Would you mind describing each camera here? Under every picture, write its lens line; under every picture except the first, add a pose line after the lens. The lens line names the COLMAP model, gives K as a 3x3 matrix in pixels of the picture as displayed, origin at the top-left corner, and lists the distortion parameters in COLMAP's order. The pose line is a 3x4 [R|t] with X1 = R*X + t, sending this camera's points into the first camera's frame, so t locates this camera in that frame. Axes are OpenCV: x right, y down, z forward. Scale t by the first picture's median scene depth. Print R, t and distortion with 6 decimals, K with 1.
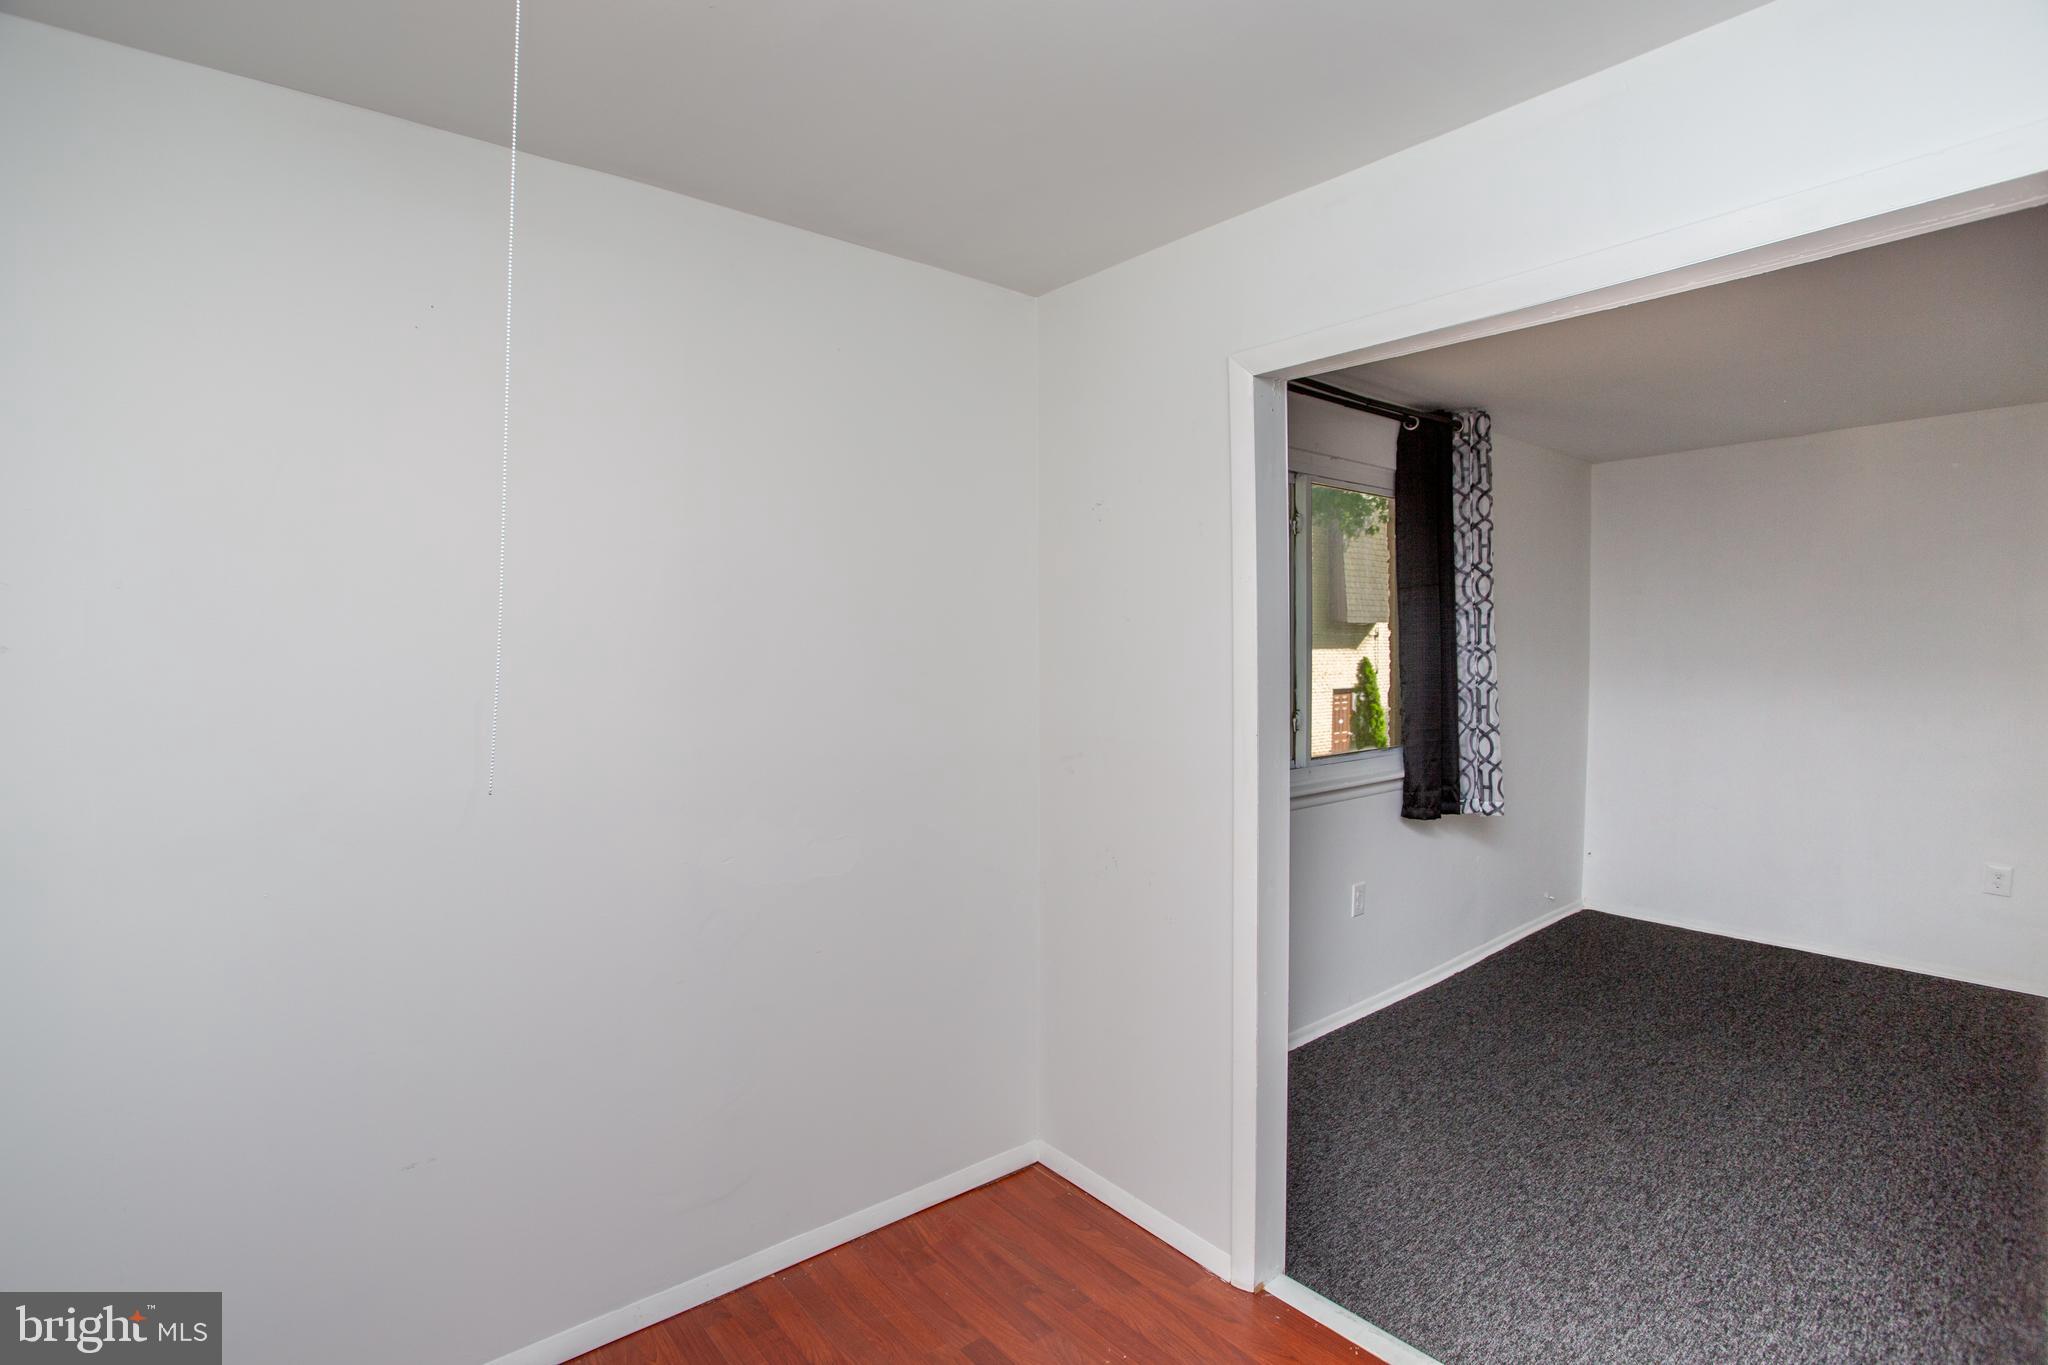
lens RADIAL K [[989.4, 0, 1011.0], [0, 989.4, 674.9], [0, 0, 1]] dist [-0.074921, 0.029568]
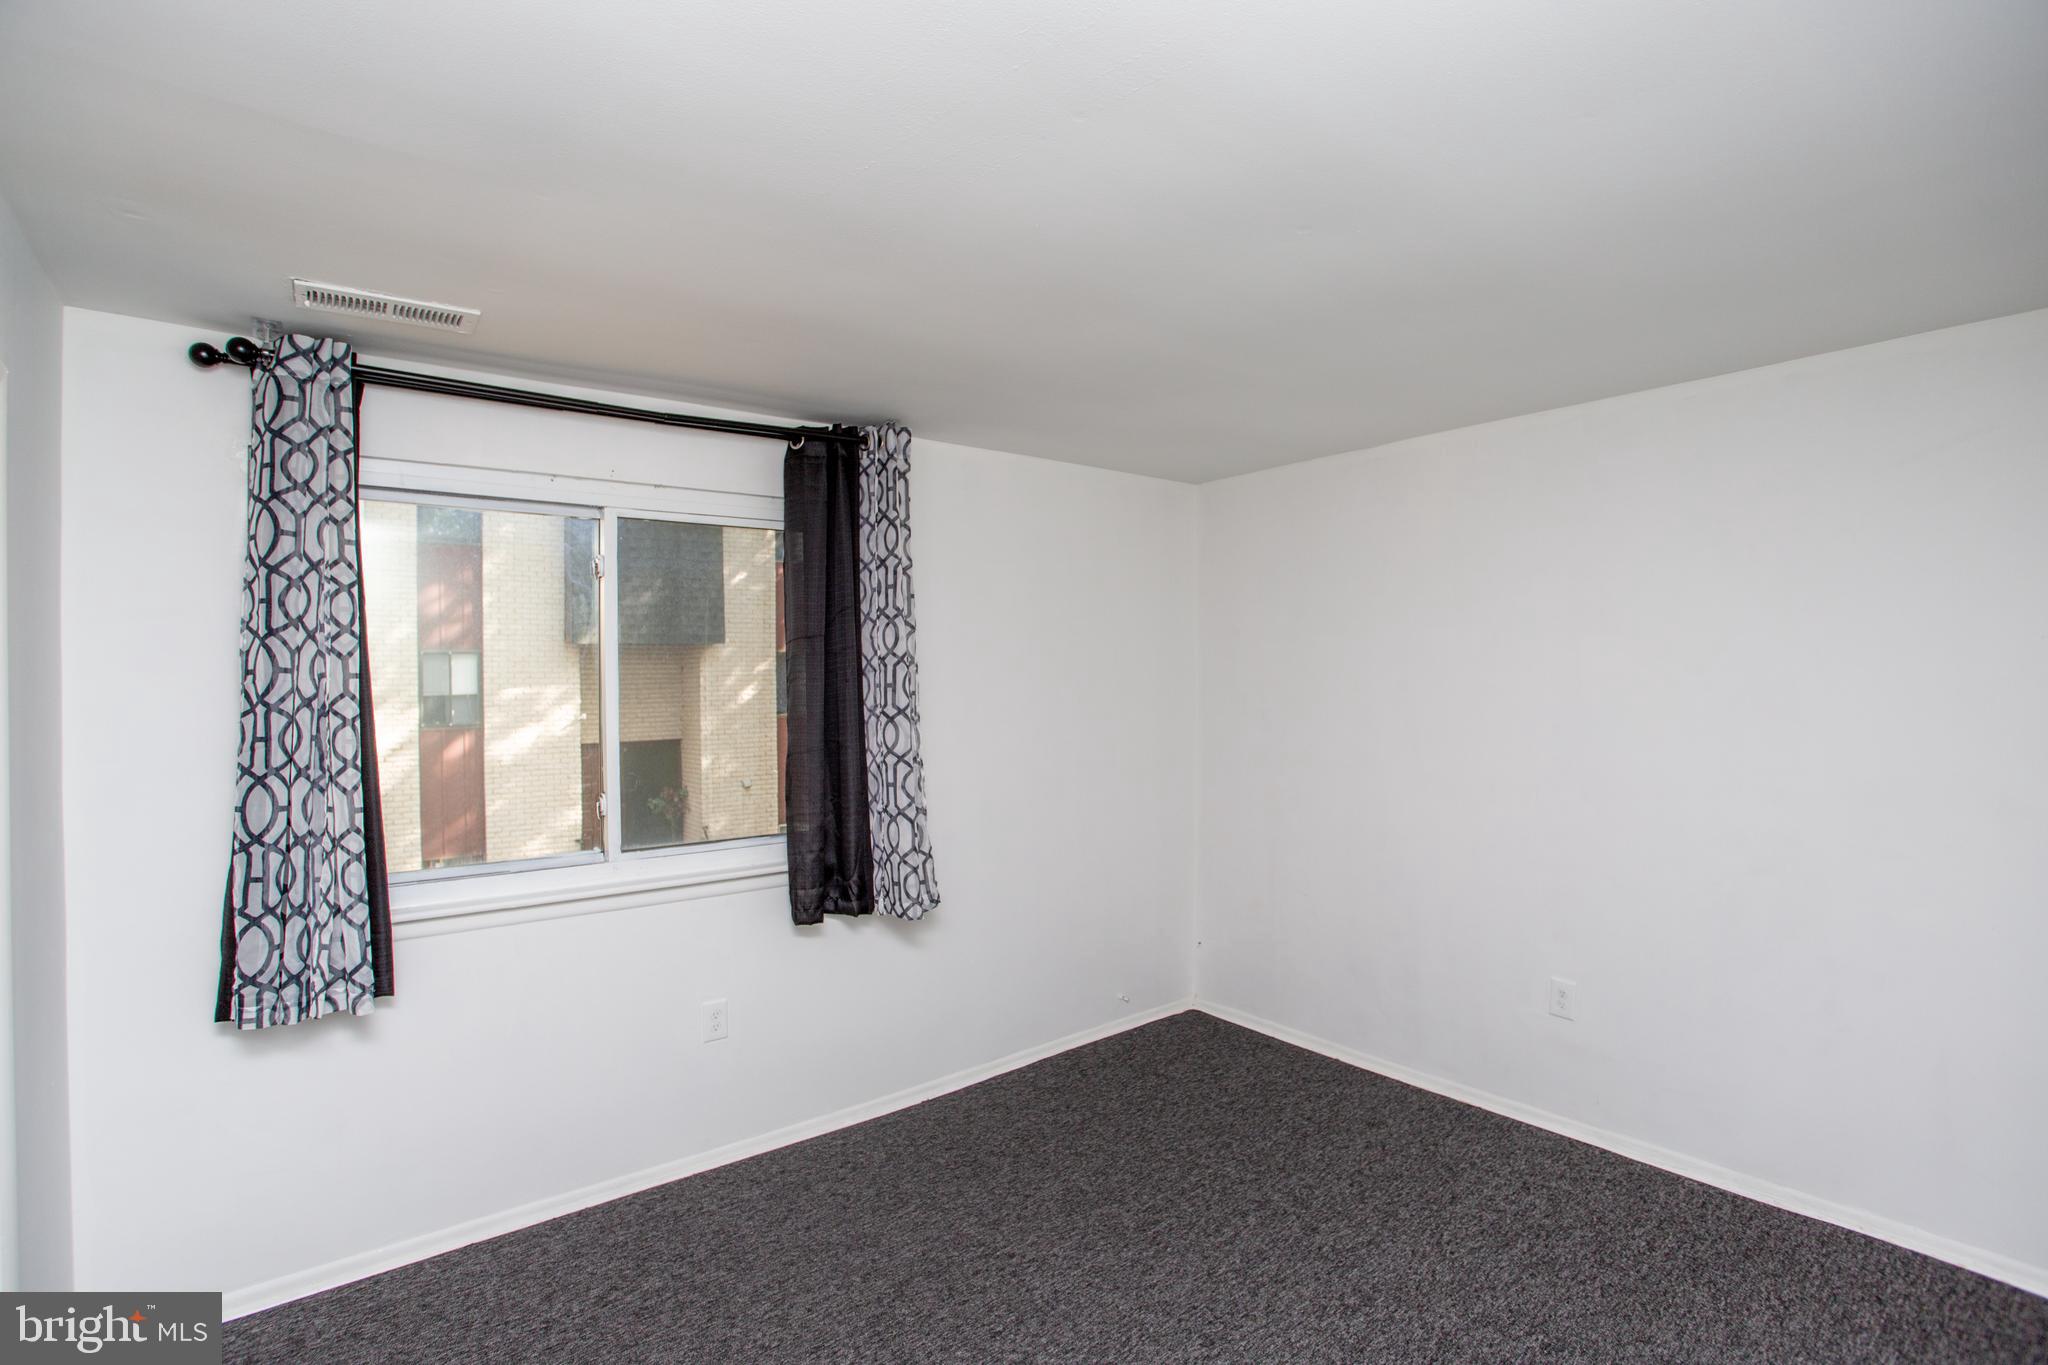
lens RADIAL K [[989.4, 0, 1014.0], [0, 989.4, 677.1], [0, 0, 1]] dist [-0.074921, 0.029568]
pose [[0.999814, -0.006515, -0.018156, 0.603233], [0.006057, 0.999666, -0.025138, -0.035543], [0.018314, 0.025023, 0.999519, 0.173536]]
